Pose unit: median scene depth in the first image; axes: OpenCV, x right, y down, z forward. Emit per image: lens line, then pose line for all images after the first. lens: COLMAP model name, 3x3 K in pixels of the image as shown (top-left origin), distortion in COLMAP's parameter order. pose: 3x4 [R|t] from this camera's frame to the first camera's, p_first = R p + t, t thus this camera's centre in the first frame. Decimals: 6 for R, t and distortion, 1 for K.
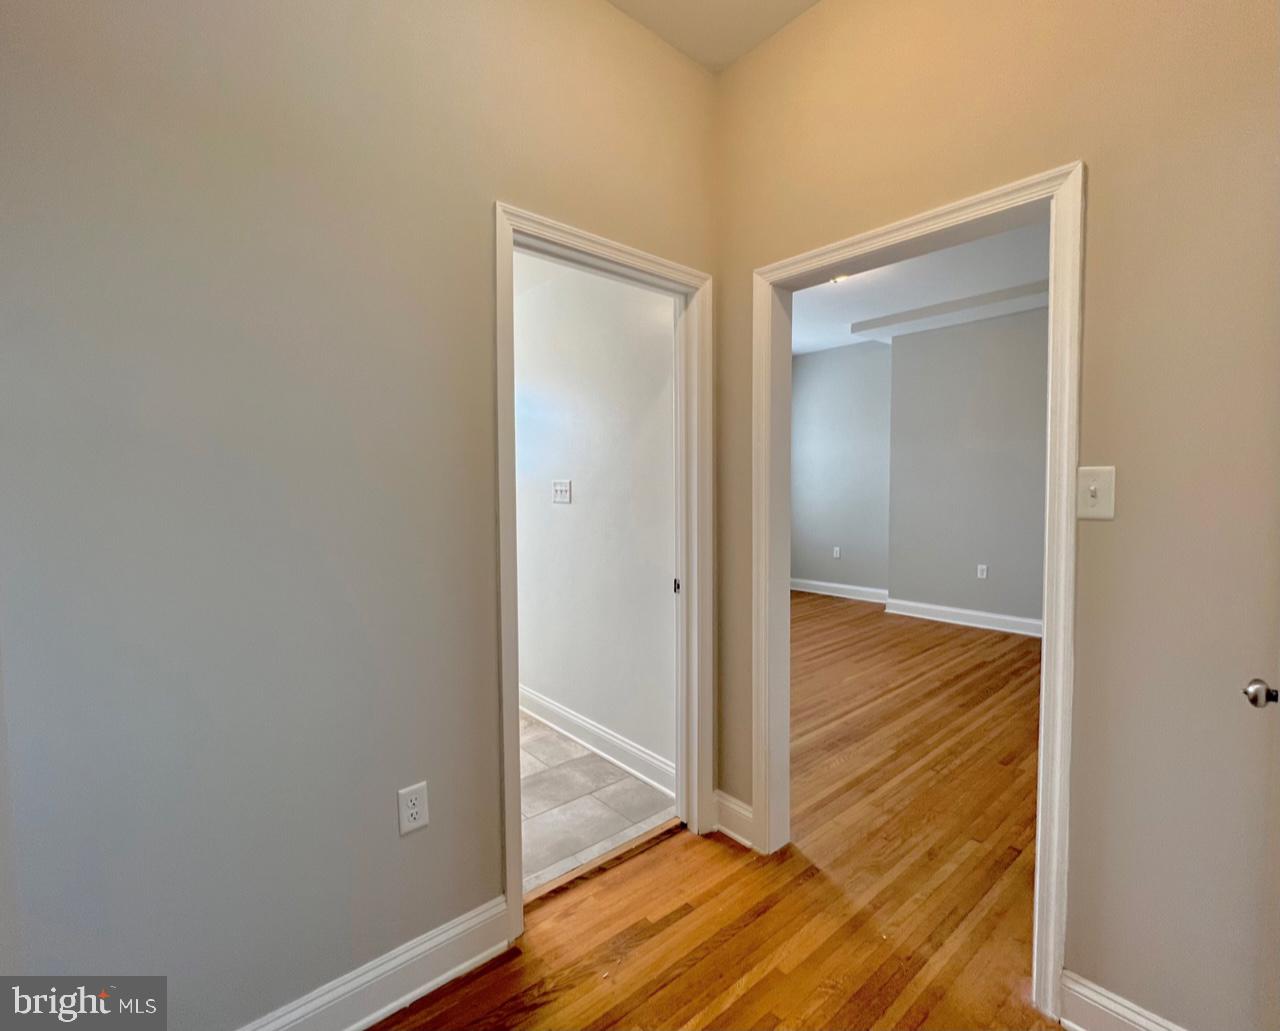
lens RADIAL K [[584.2, 0, 640.0], [0, 584.2, 515.5], [0, 0, 1]] dist [-0.008802, -0.000077]
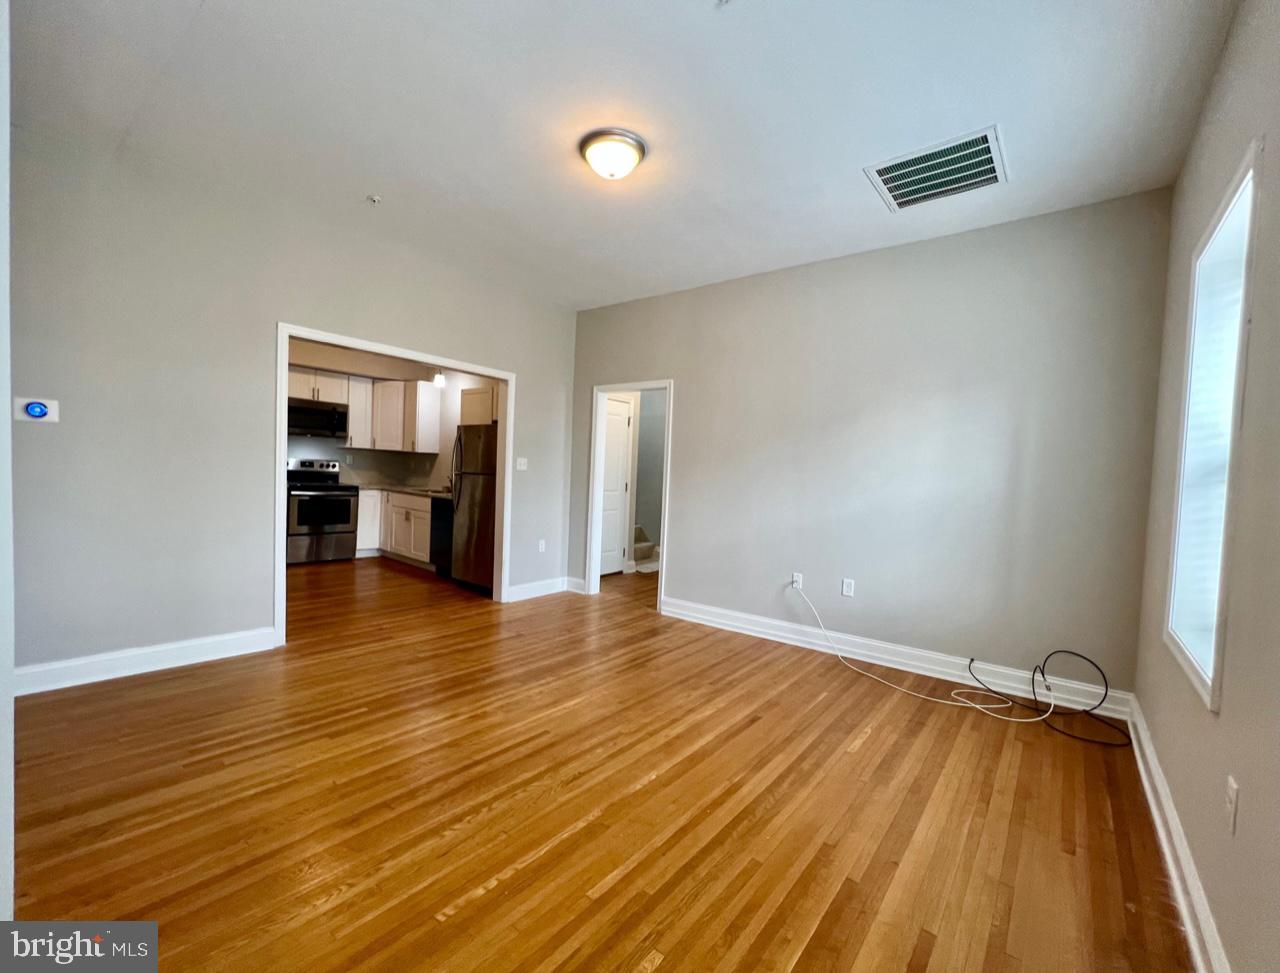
lens RADIAL K [[543.1, 0, 637.5], [0, 543.1, 491.9], [0, 0, 1]] dist [-0.004111, -0.000279]
pose [[-0.981477, -0.024669, -0.189986, 0.468947], [-0.043523, 0.994457, 0.095718, -0.086821], [0.186571, 0.102213, -0.977110, 1.894392]]
